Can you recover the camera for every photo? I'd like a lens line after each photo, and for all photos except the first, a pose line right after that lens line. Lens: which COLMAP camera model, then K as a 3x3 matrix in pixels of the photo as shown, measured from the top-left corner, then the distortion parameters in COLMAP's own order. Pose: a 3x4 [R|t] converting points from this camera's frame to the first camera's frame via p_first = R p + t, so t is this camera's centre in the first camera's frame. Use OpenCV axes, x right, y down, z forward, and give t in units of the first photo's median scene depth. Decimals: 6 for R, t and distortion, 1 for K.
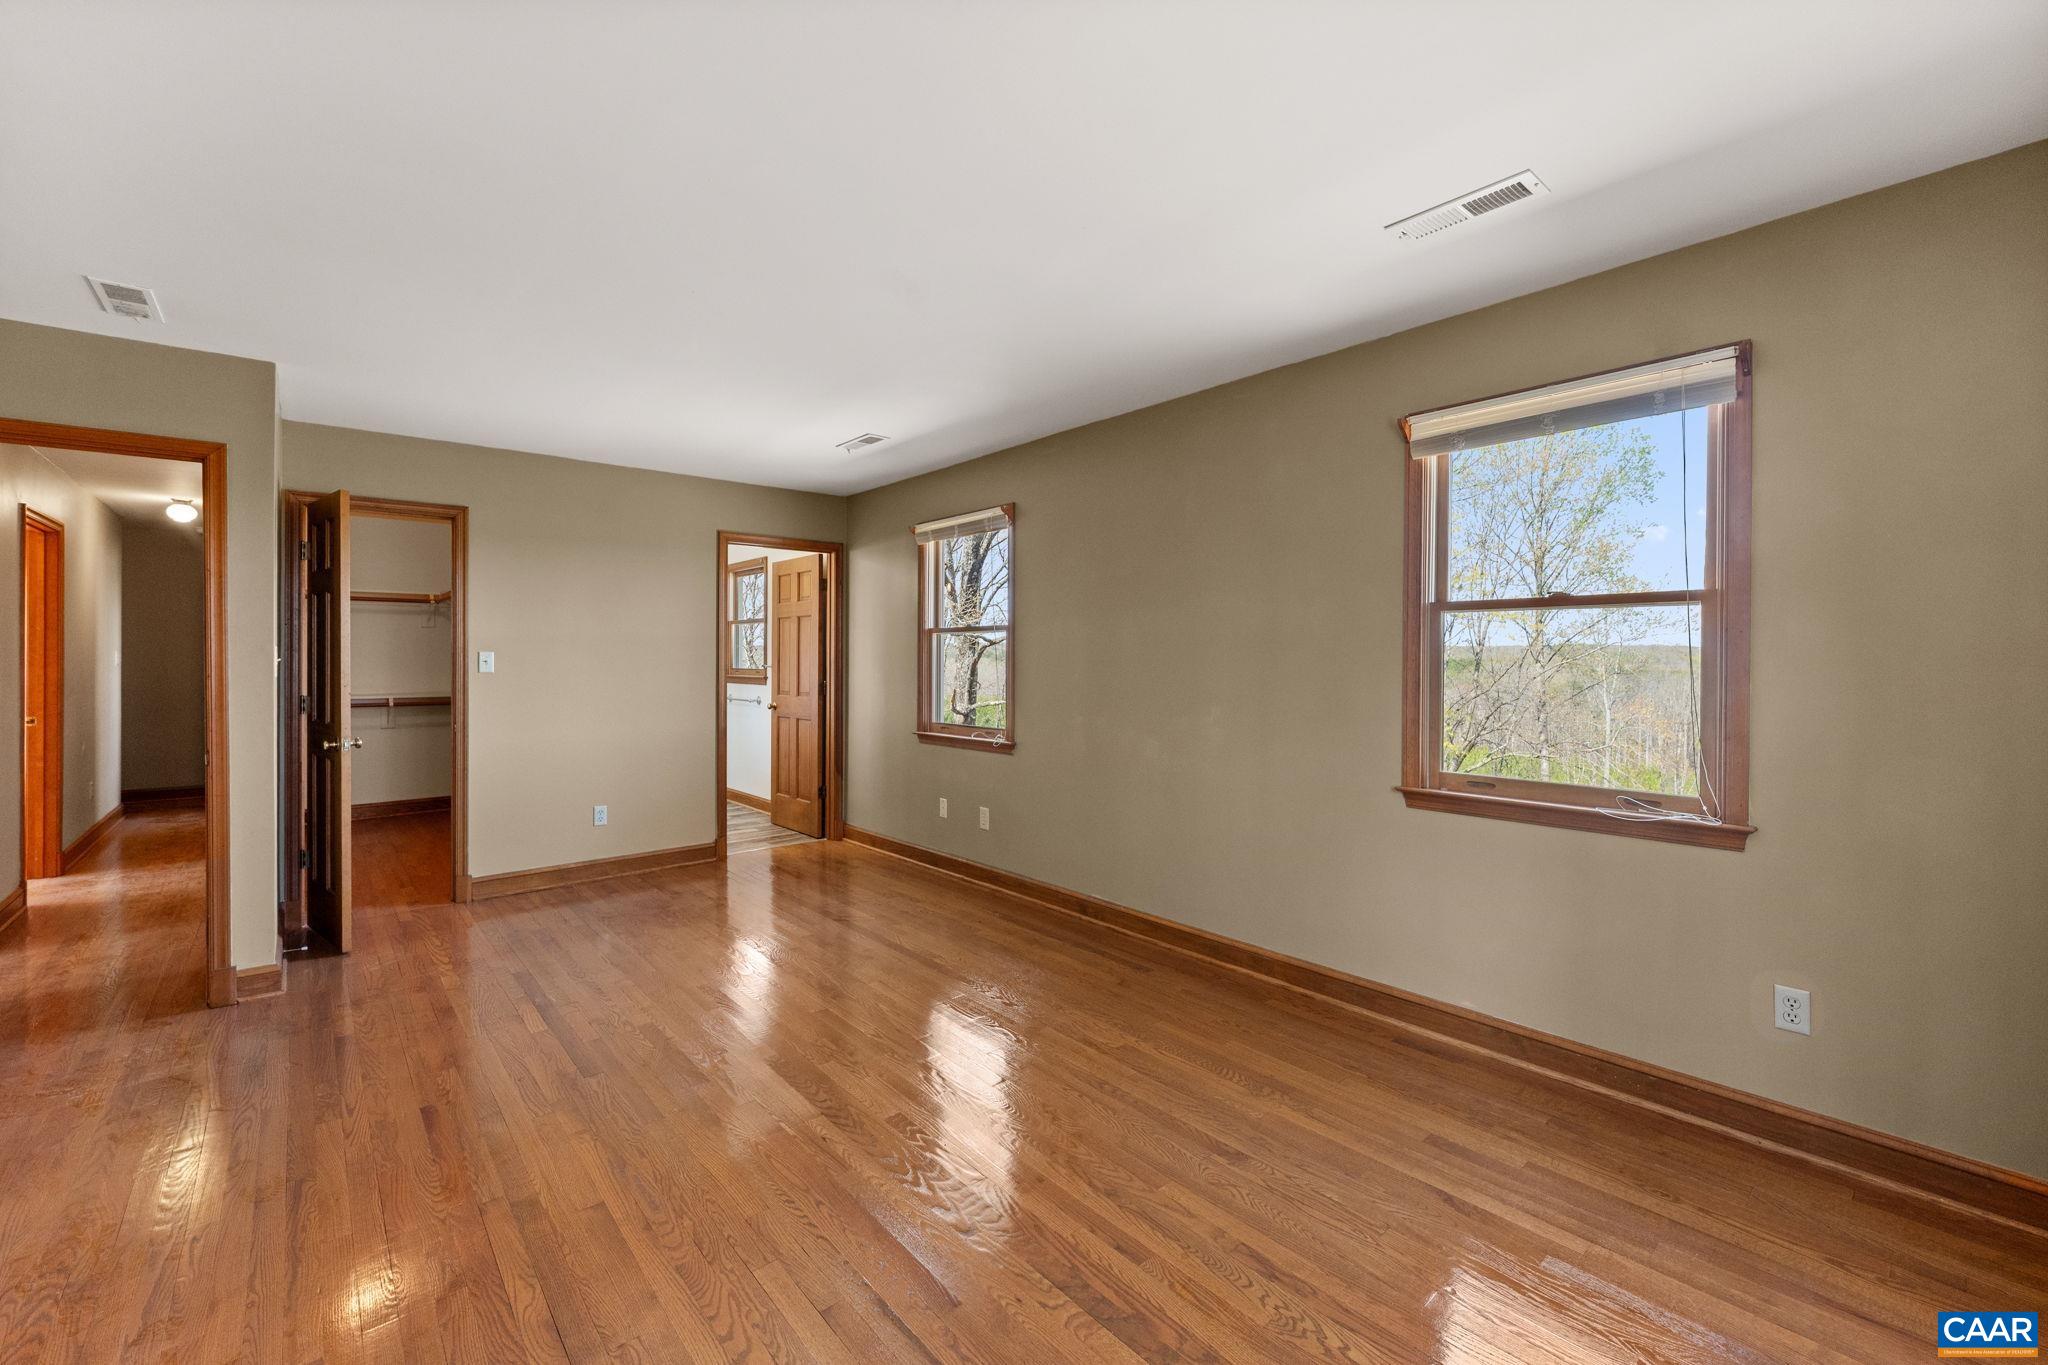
lens RADIAL K [[852.0, 0, 1009.2], [0, 852.0, 654.5], [0, 0, 1]] dist [0.000730, -0.000398]
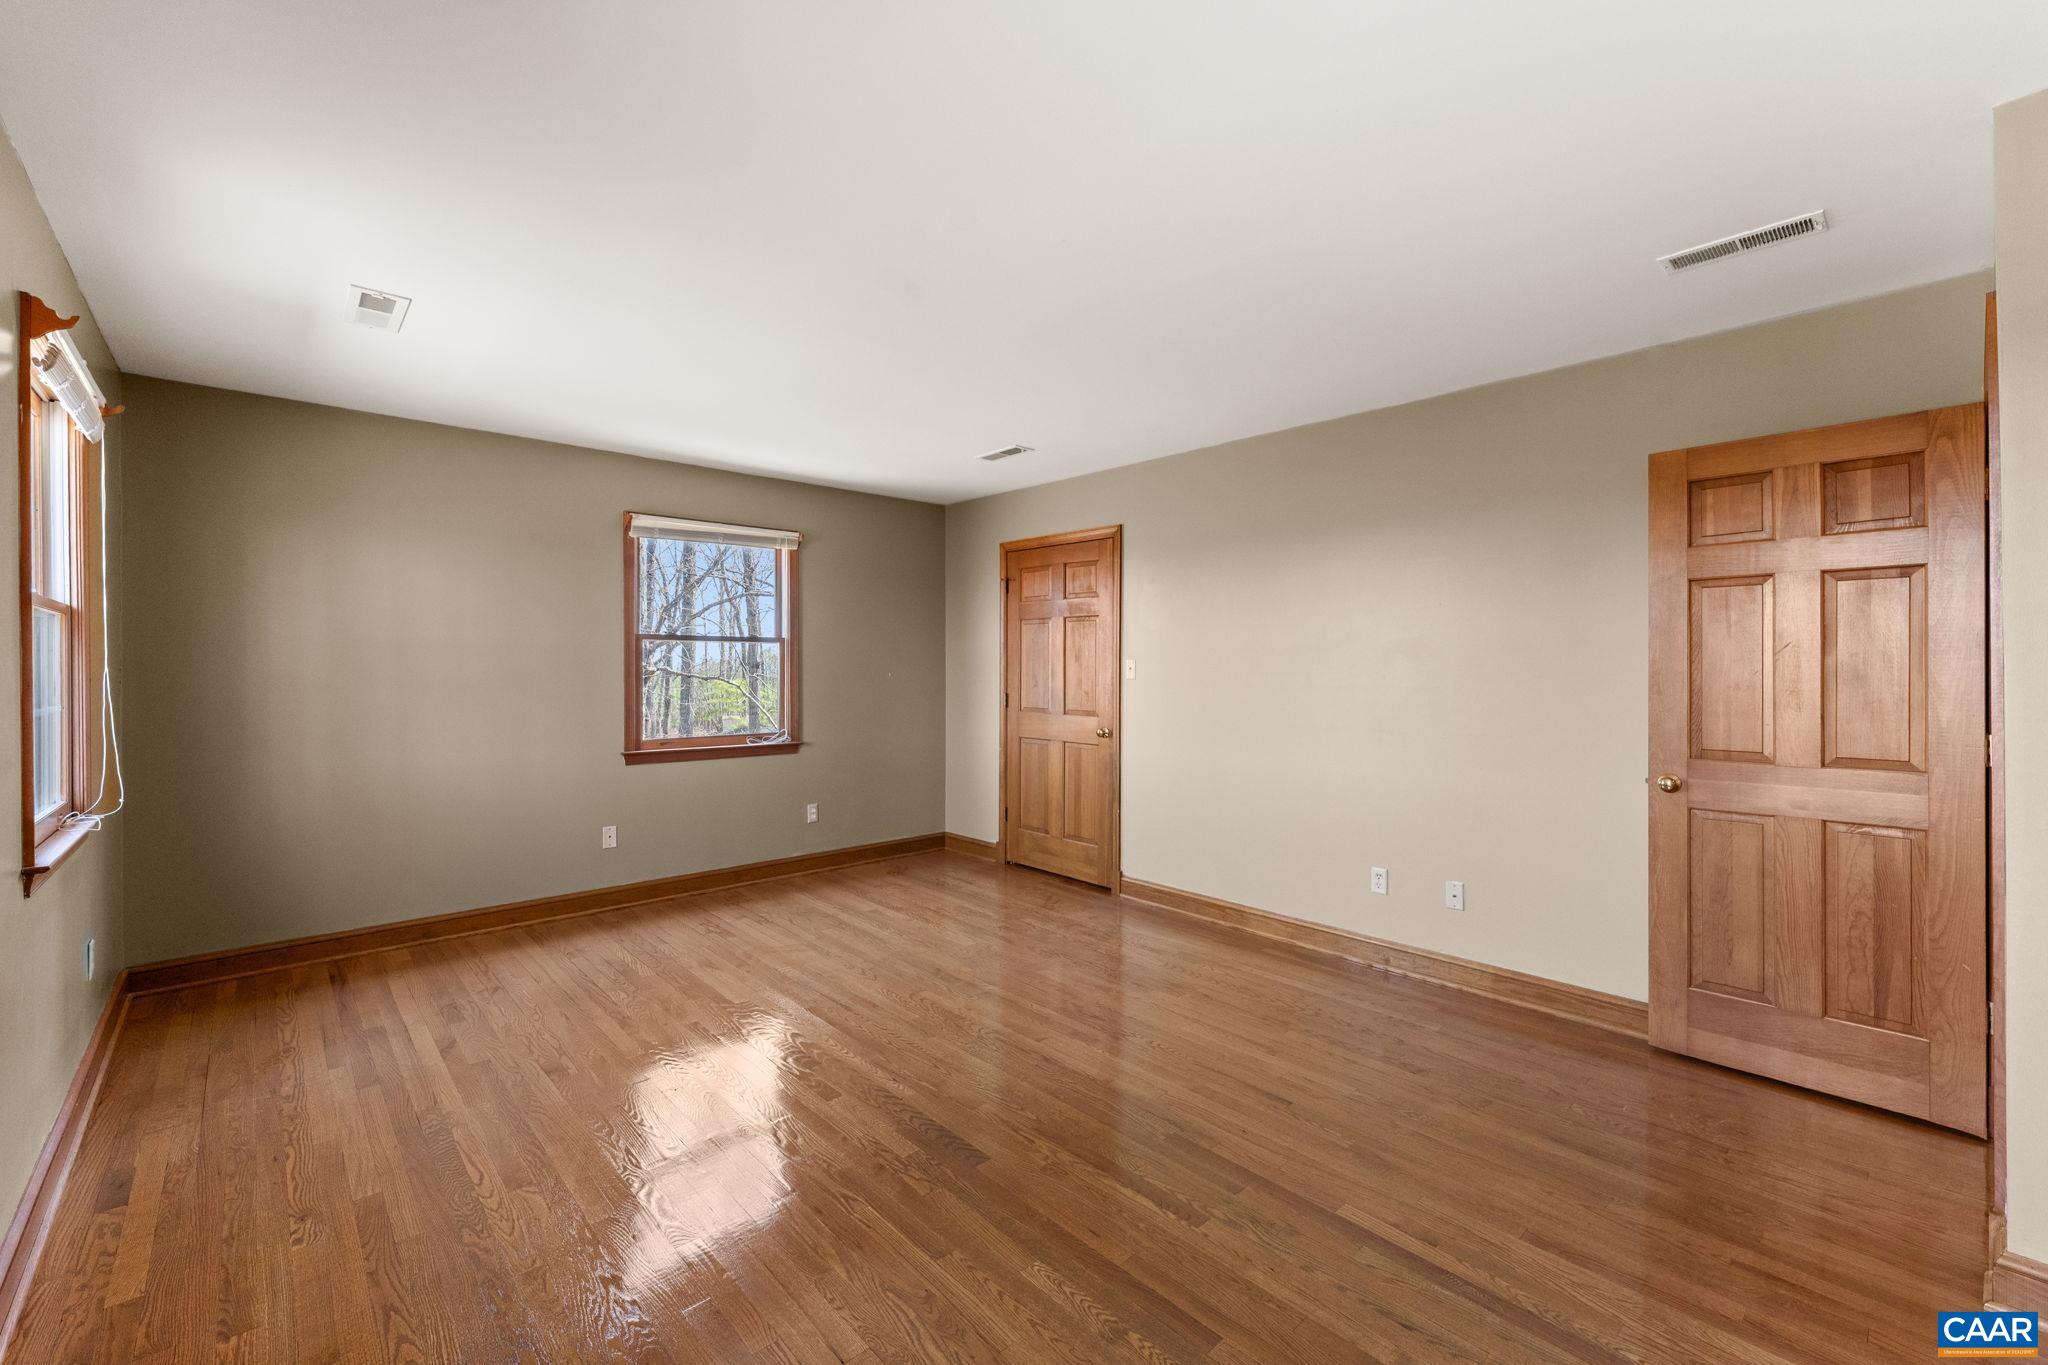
lens RADIAL K [[834.2, 0, 1024.1], [0, 834.2, 671.9], [0, 0, 1]] dist [0.000598, -0.000149]
pose [[-0.998539, 0.001030, -0.054024, -0.256352], [0.001179, 0.999996, -0.002720, 0.006213], [0.054021, -0.002779, -0.998536, 1.658317]]
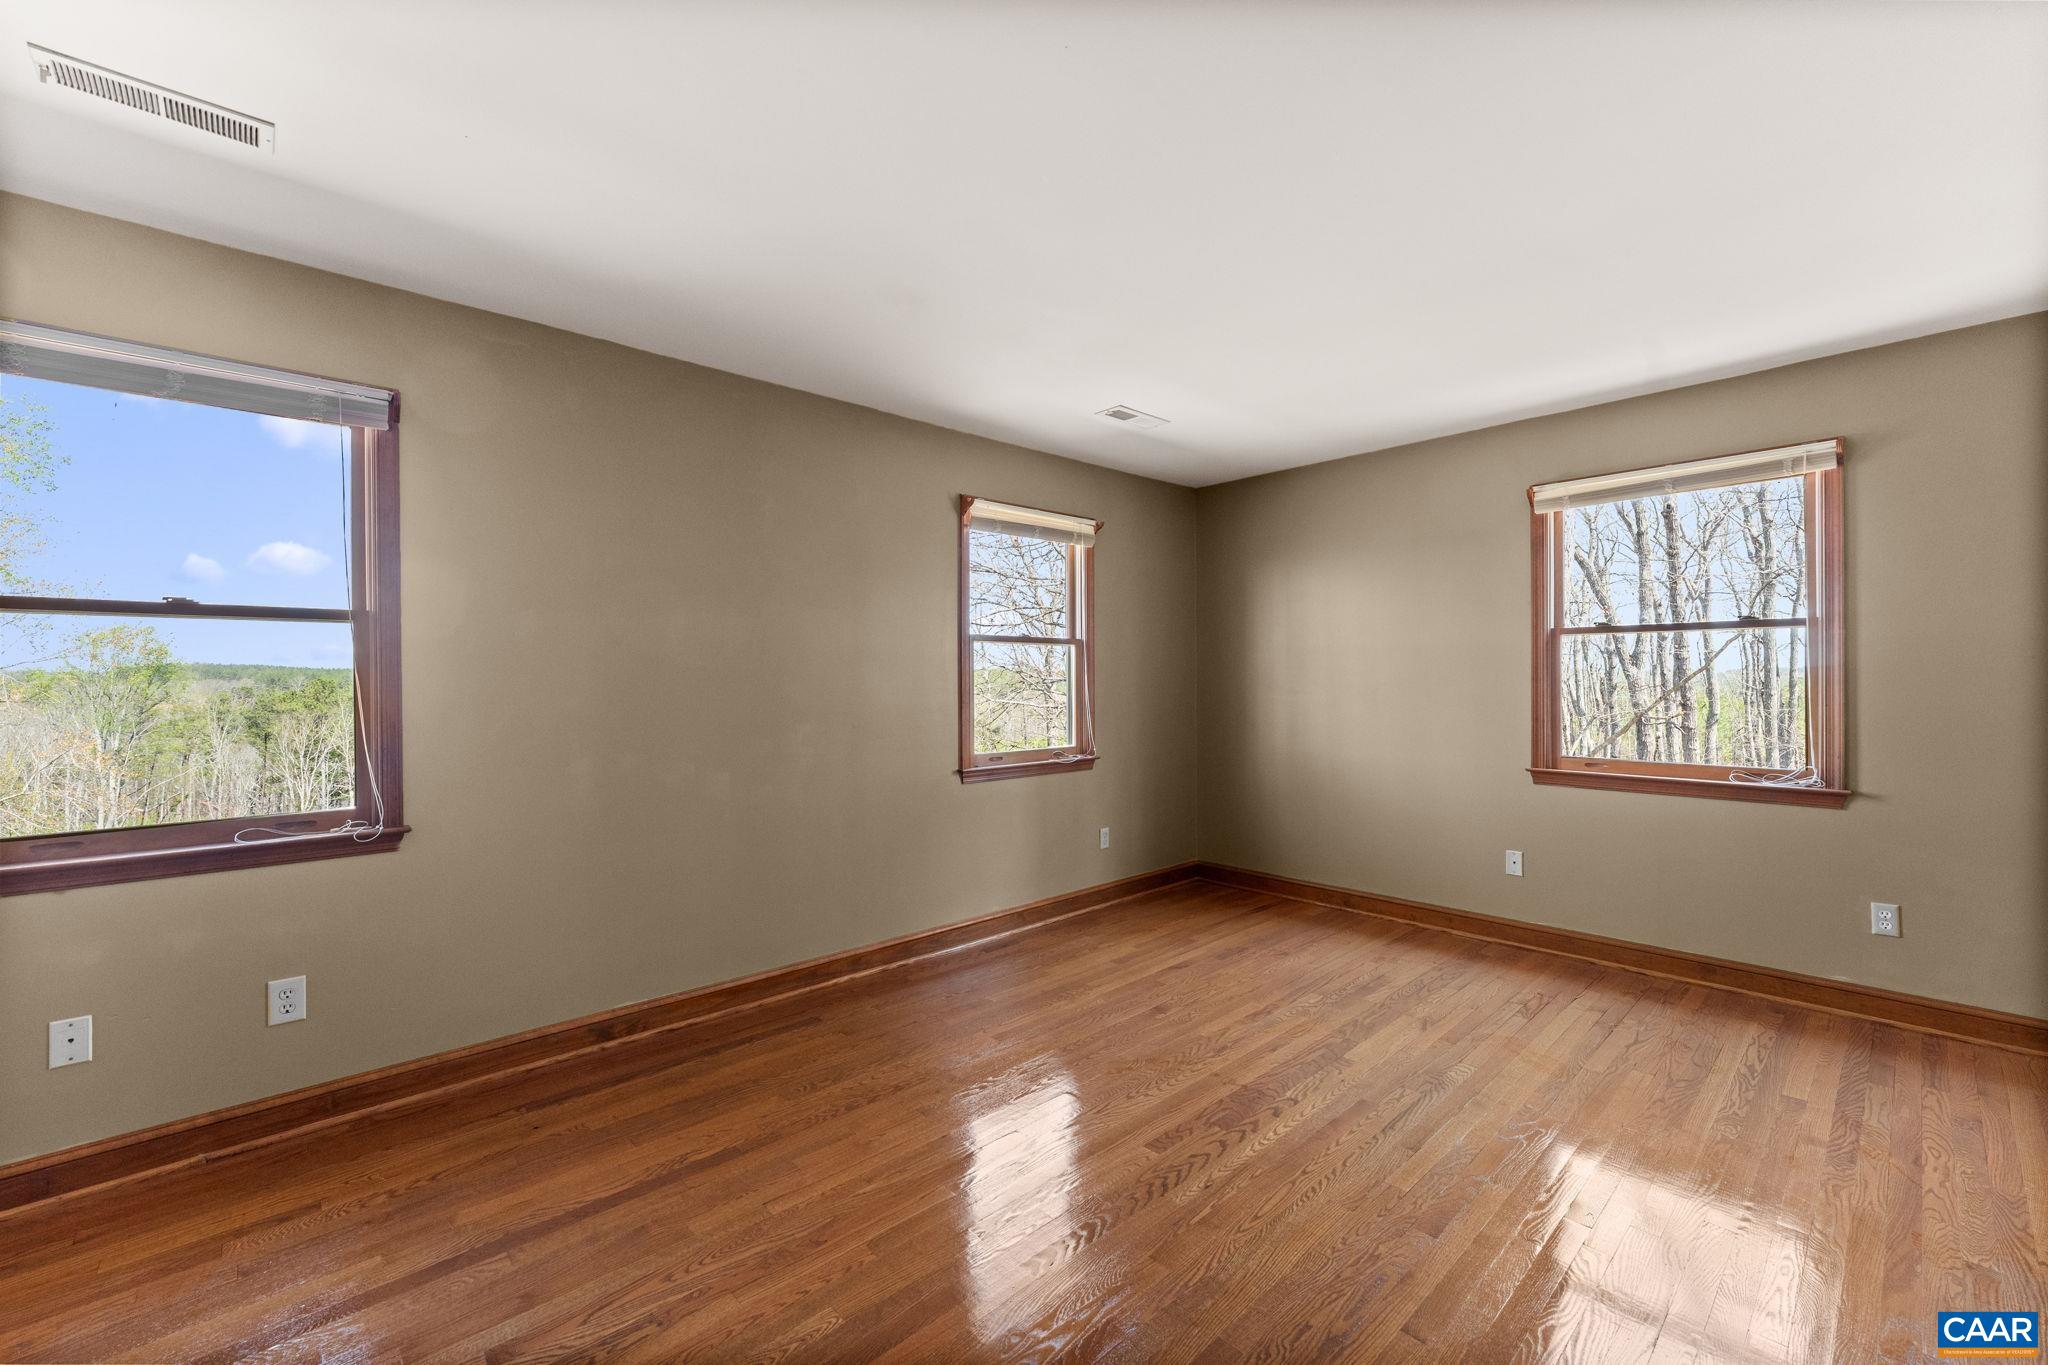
lens RADIAL K [[840.8, 0, 1035.2], [0, 840.8, 682.4], [0, 0, 1]] dist [0.000578, 0.000084]
pose [[-0.063673, -0.006486, 0.997950, -0.860668], [-0.002332, 0.999977, 0.006351, 0.007913], [-0.997968, -0.001923, -0.063687, 0.958169]]
